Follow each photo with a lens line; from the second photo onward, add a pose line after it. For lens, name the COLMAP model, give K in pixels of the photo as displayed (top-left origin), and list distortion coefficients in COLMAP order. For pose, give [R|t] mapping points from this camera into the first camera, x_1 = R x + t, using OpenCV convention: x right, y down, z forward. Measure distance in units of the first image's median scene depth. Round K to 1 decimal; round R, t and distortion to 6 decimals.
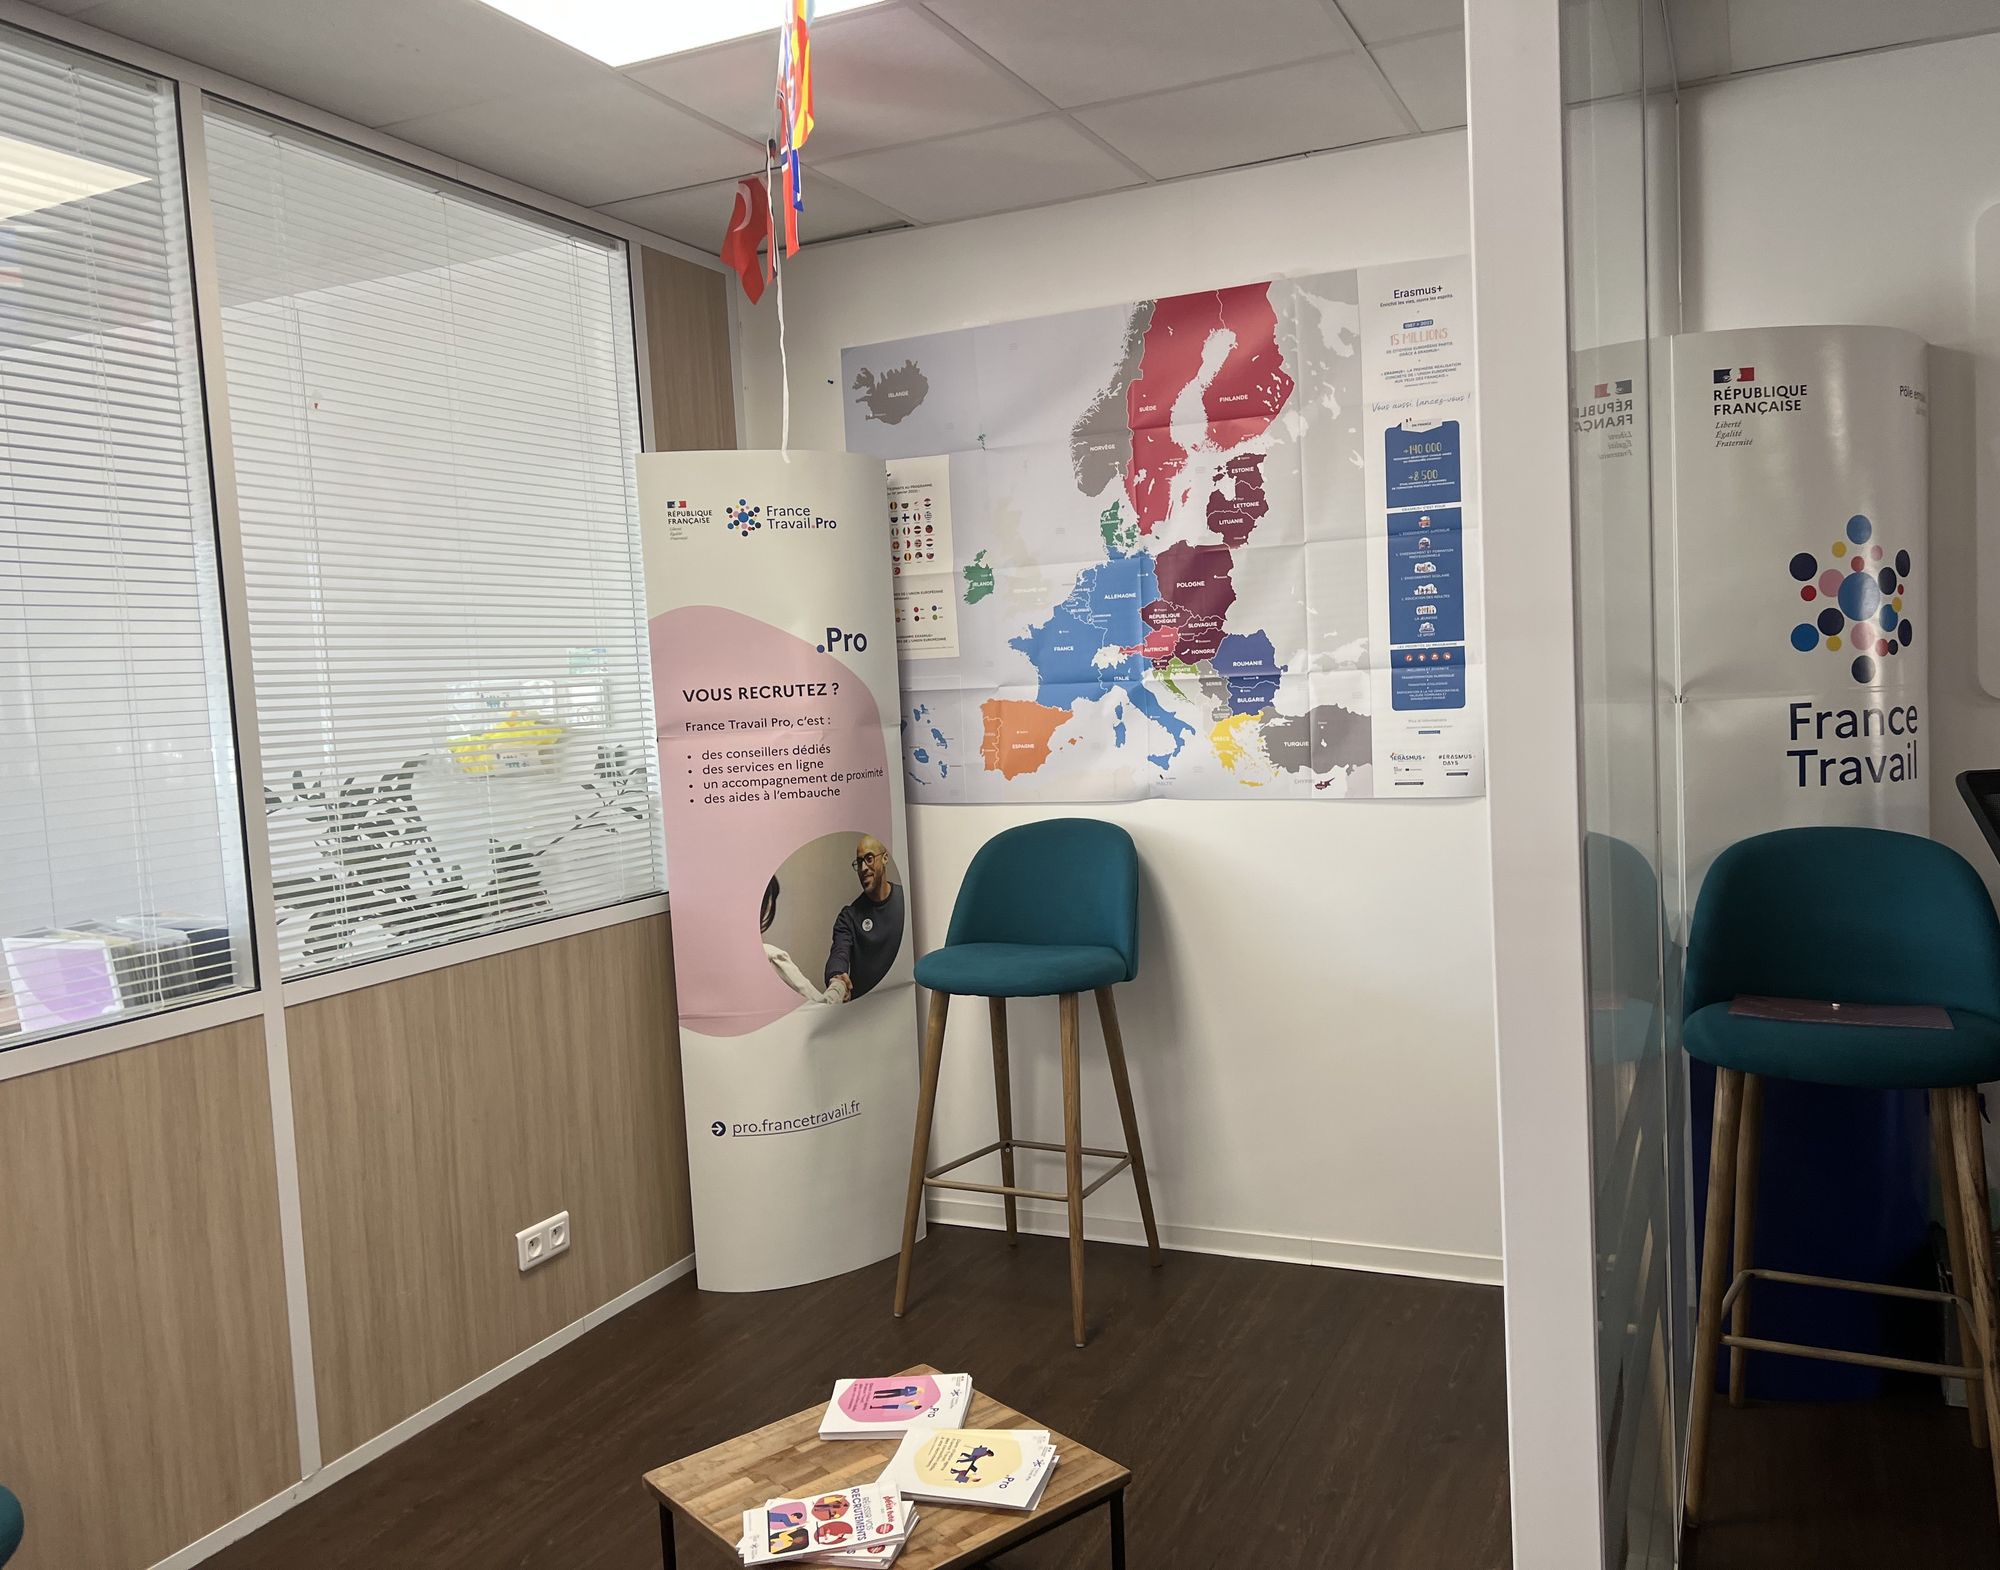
lens RADIAL K [[1468.6, 0, 1000.0], [0, 1468.6, 785.0], [0, 0, 1]] dist [0.040136, -0.044674]
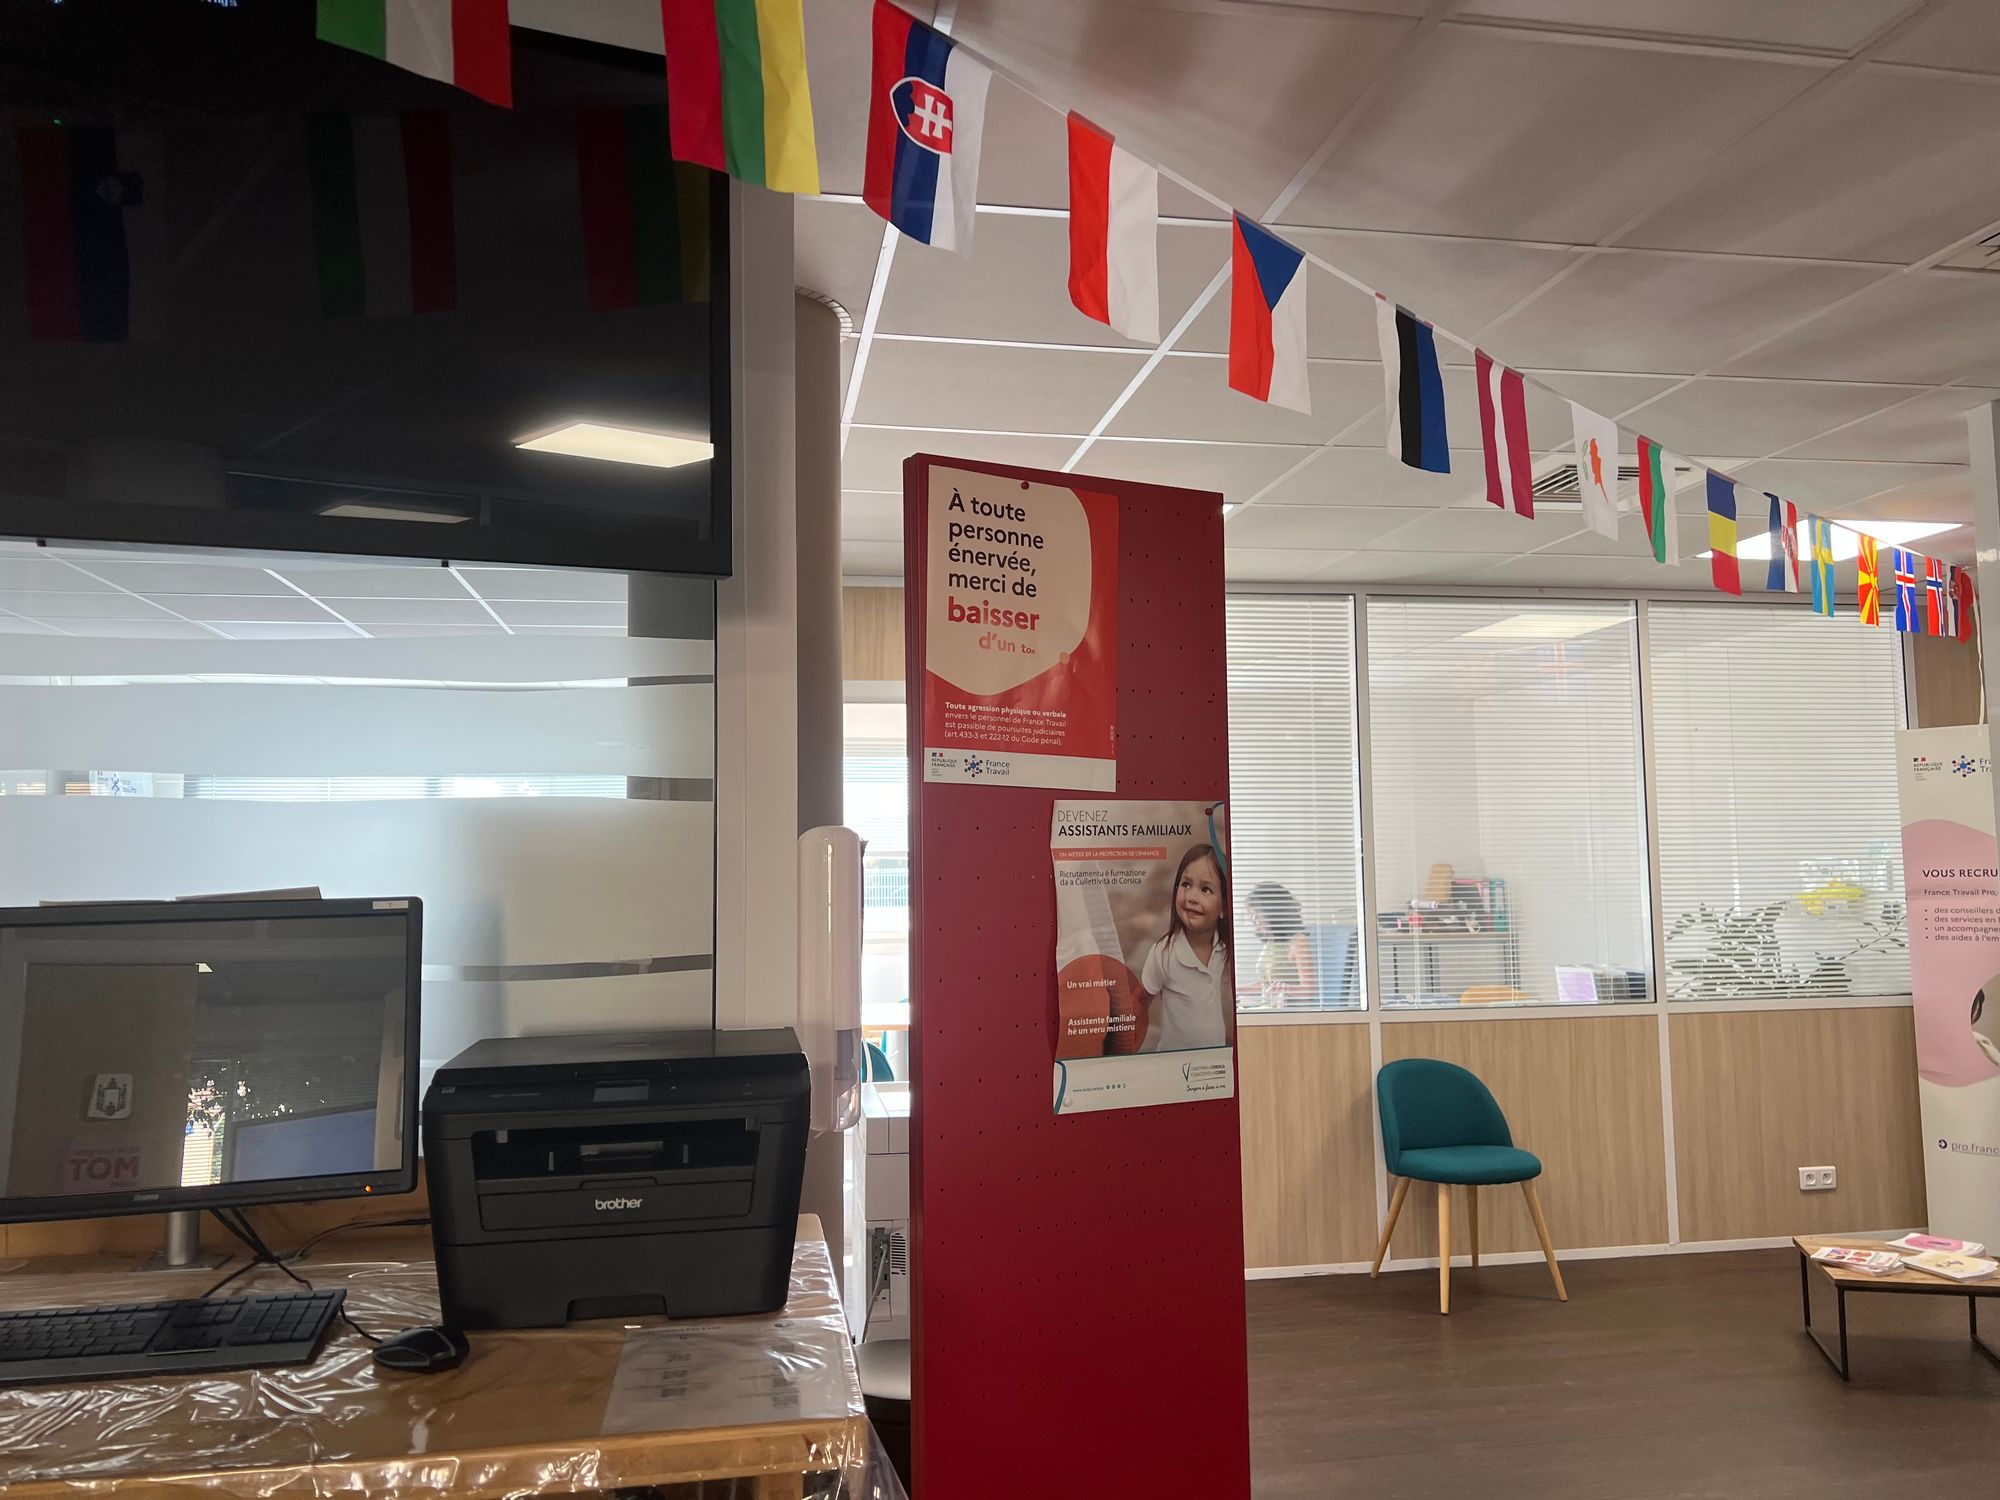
lens RADIAL K [[1474.2, 0, 1000.0], [0, 1474.2, 750.0], [0, 0, 1]] dist [0.043128, -0.053350]
pose [[0.542464, -0.026964, -0.839647, 0.647640], [-0.075909, 0.993823, -0.080957, 0.016281], [0.836643, 0.107653, 0.537066, -0.804409]]
